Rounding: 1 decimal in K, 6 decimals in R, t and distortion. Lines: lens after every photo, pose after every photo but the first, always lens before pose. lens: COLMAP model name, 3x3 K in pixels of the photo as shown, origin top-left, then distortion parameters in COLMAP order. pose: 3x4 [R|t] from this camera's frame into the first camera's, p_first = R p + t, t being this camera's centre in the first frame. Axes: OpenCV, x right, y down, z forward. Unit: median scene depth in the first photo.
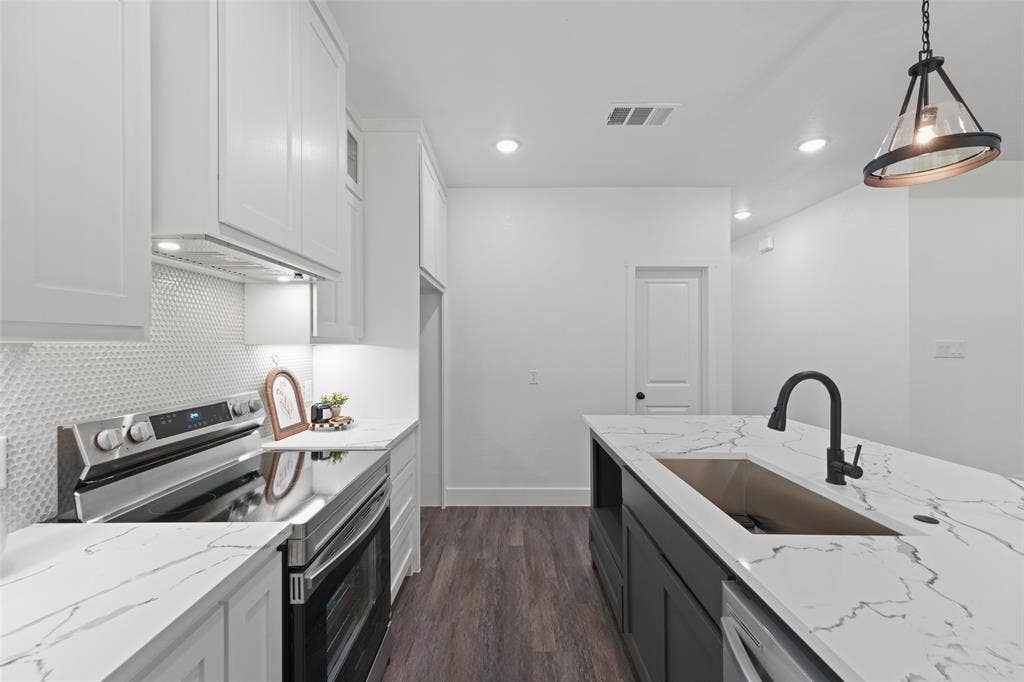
lens RADIAL K [[404.9, 0, 513.3], [0, 404.9, 344.5], [0, 0, 1]] dist [0.006802, -0.000646]
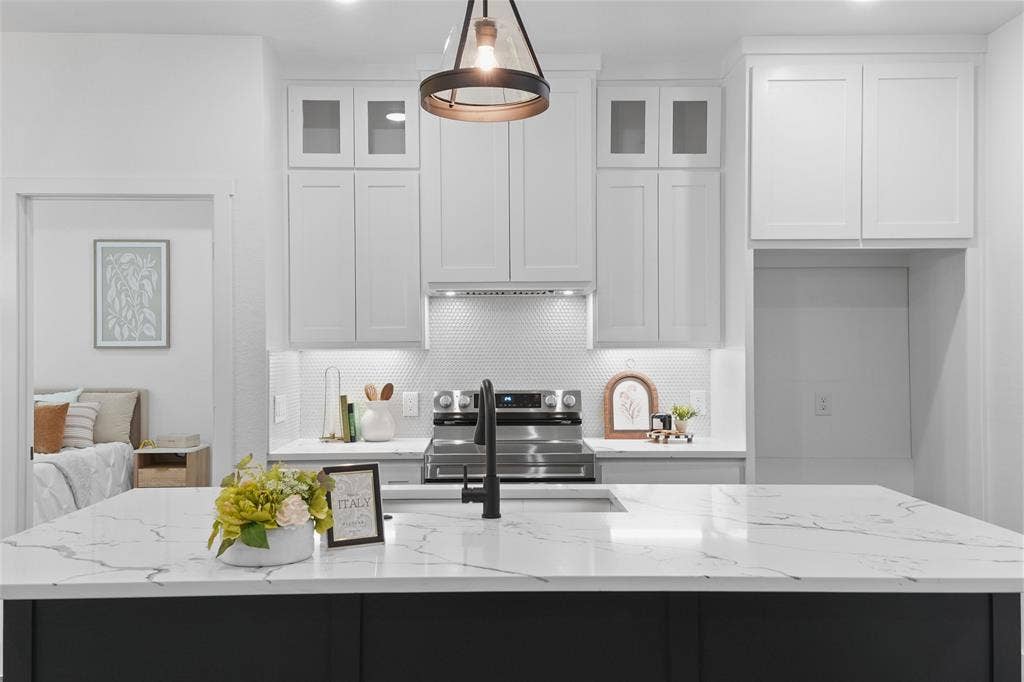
lens RADIAL K [[887.8, 0, 495.9], [0, 887.8, 351.1], [0, 0, 1]] dist [0.061506, 0.000409]
pose [[0.020525, -0.002535, -0.999786, 1.739274], [0.004109, 0.999989, -0.002451, 0.009715], [0.999781, -0.004058, 0.020535, 0.657454]]
